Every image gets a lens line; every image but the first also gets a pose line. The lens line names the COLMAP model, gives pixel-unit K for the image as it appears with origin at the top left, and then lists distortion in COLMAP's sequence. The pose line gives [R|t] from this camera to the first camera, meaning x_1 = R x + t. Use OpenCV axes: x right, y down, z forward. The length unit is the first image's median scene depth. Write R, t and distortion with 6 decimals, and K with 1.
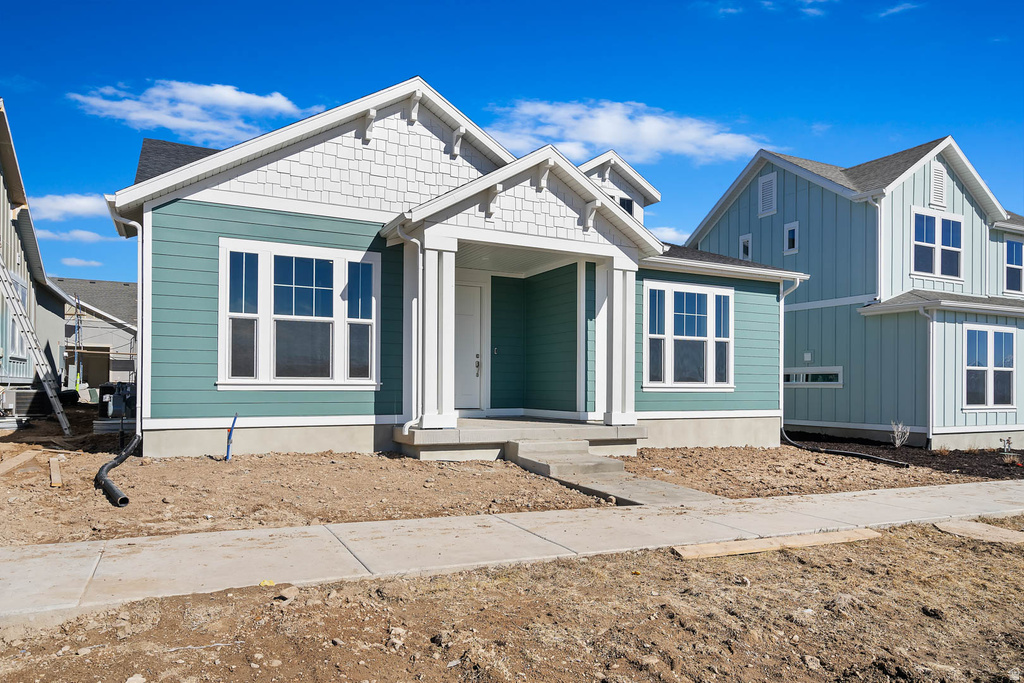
lens RADIAL K [[691.6, 0, 501.6], [0, 691.6, 386.6], [0, 0, 1]] dist [0.007634, 0.001156]
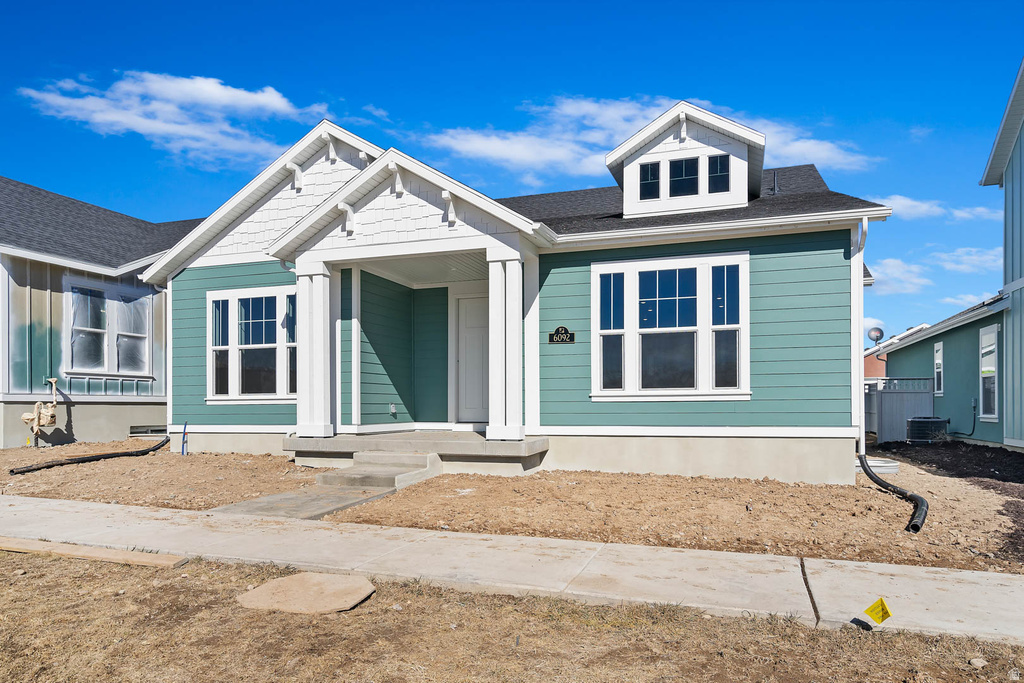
lens RADIAL K [[689.8, 0, 497.1], [0, 689.8, 404.5], [0, 0, 1]] dist [0.008111, 0.000663]
pose [[0.691920, -0.013997, -0.721839, 0.862031], [0.009768, 0.999902, -0.010026, 0.021341], [0.721908, -0.000114, 0.691989, 0.434087]]
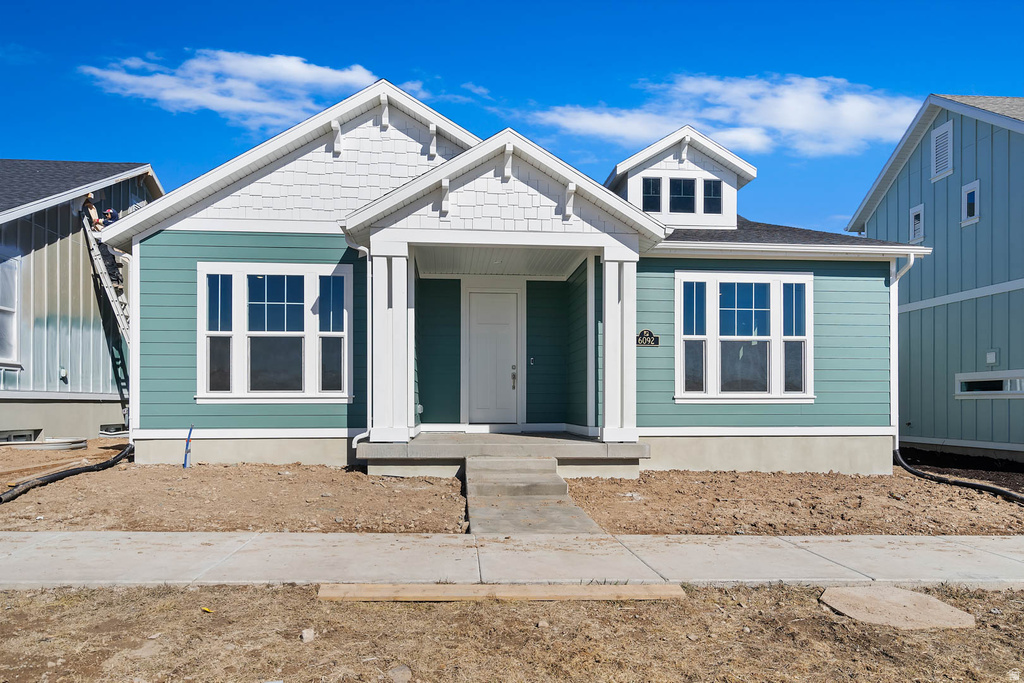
lens RADIAL K [[689.8, 0, 497.1], [0, 689.8, 404.5], [0, 0, 1]] dist [0.008111, 0.000663]
pose [[0.925232, -0.006931, -0.379338, 0.390967], [0.006442, 0.999976, -0.002560, 0.011041], [0.379347, -0.000075, 0.925255, 0.165162]]
